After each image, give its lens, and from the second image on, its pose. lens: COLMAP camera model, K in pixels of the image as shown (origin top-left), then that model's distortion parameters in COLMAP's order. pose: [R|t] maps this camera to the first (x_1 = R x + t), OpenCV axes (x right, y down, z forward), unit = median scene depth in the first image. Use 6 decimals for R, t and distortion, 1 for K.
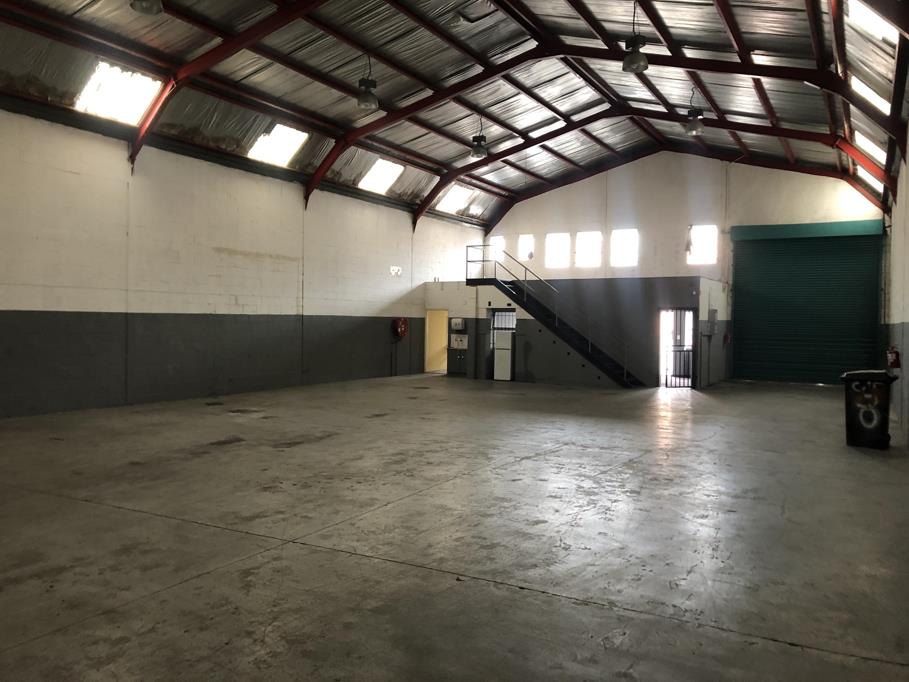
lens RADIAL K [[728.8, 0, 453.3], [0, 728.8, 324.4], [0, 0, 1]] dist [0.004317, -0.001383]
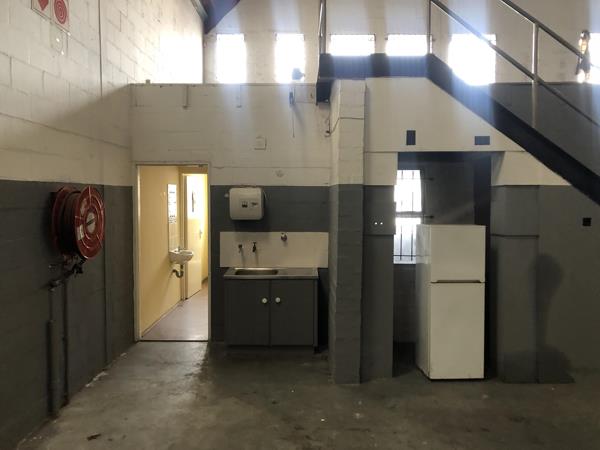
lens RADIAL K [[481.1, 0, 299.2], [0, 481.1, 214.0], [0, 0, 1]] dist [0.004317, -0.001383]
pose [[0.873641, -0.029605, 0.485670, -0.084779], [0.011457, 0.999122, 0.040294, -0.004448], [-0.486436, -0.029638, 0.873213, 0.786544]]
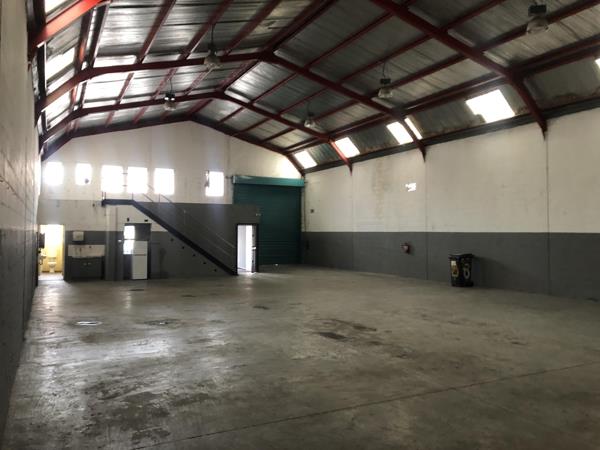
lens RADIAL K [[481.1, 0, 299.2], [0, 481.1, 214.0], [0, 0, 1]] dist [0.004317, -0.001383]
pose [[0.546697, 0.021469, 0.837055, -0.452465], [0.009401, 0.999451, -0.031775, -0.008122], [-0.837278, 0.025240, 0.546195, 0.276257]]
